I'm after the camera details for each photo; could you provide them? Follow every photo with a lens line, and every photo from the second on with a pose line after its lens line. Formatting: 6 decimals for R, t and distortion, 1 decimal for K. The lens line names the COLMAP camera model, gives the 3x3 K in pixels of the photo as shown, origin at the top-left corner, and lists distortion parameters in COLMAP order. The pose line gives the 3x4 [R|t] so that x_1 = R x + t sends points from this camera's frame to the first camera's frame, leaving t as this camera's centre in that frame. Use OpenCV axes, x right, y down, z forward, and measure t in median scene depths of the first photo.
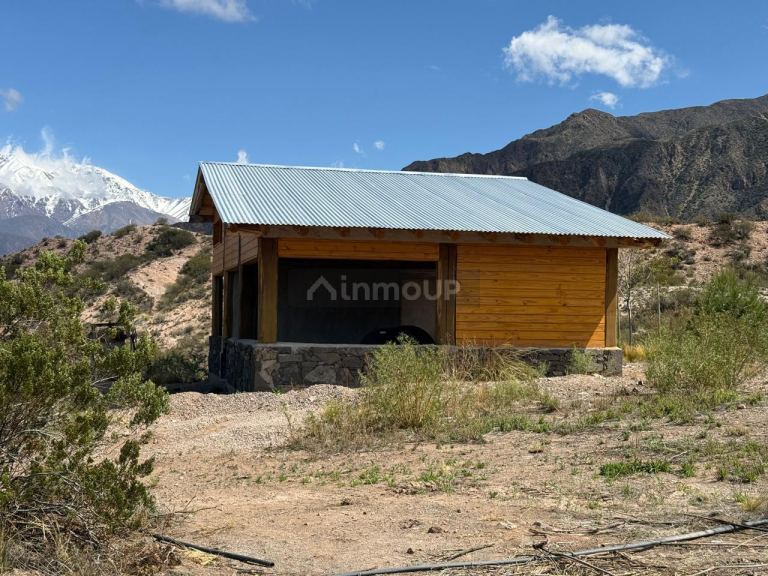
lens RADIAL K [[1094.9, 0, 384.0], [0, 1094.9, 288.0], [0, 0, 1]] dist [0.136694, -0.044949]
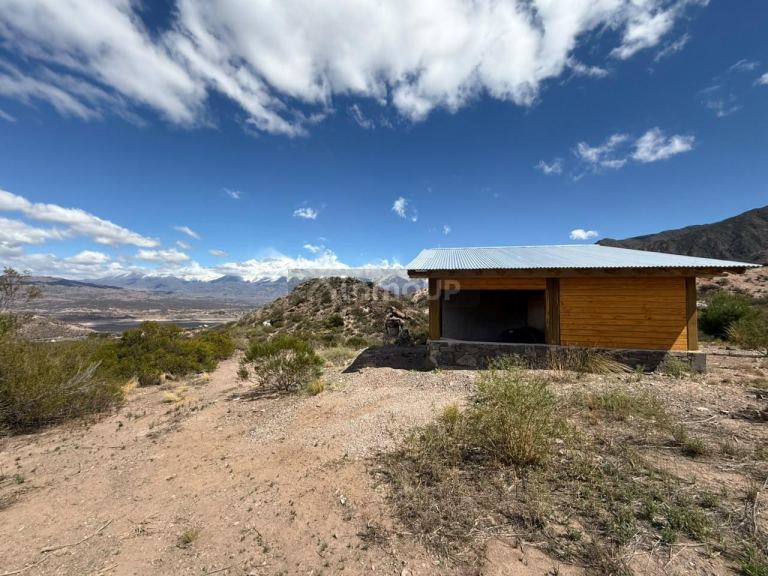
lens RADIAL K [[305.1, 0, 384.0], [0, 305.1, 288.0], [0, 0, 1]] dist [-0.003133, 0.000129]
pose [[0.897294, -0.027613, -0.440569, 0.033742], [0.008427, 0.998931, -0.045447, -0.008825], [0.441353, 0.037067, 0.896567, 0.505721]]
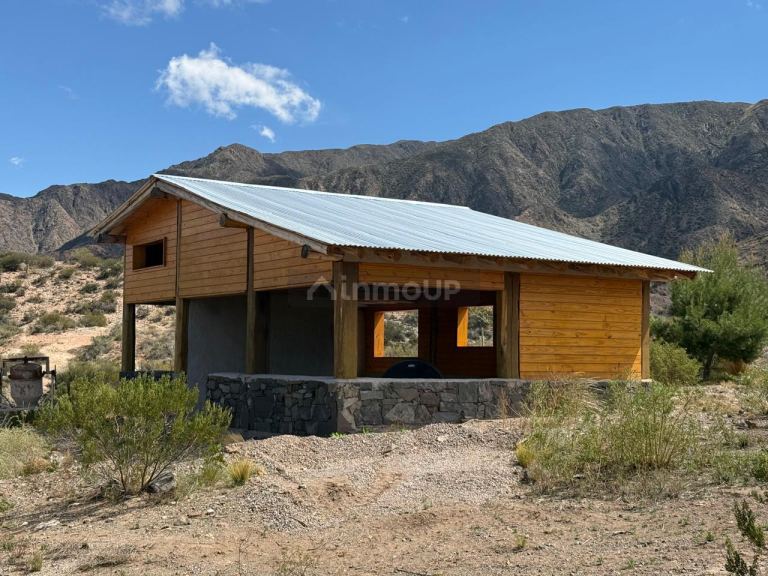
lens RADIAL K [[1094.9, 0, 384.0], [0, 1094.9, 288.0], [0, 0, 1]] dist [0.136694, -0.044949]
pose [[0.944300, 0.016211, 0.328687, -0.353582], [-0.006466, 0.999507, -0.030720, 0.003119], [-0.329023, 0.026883, 0.943939, 0.132197]]
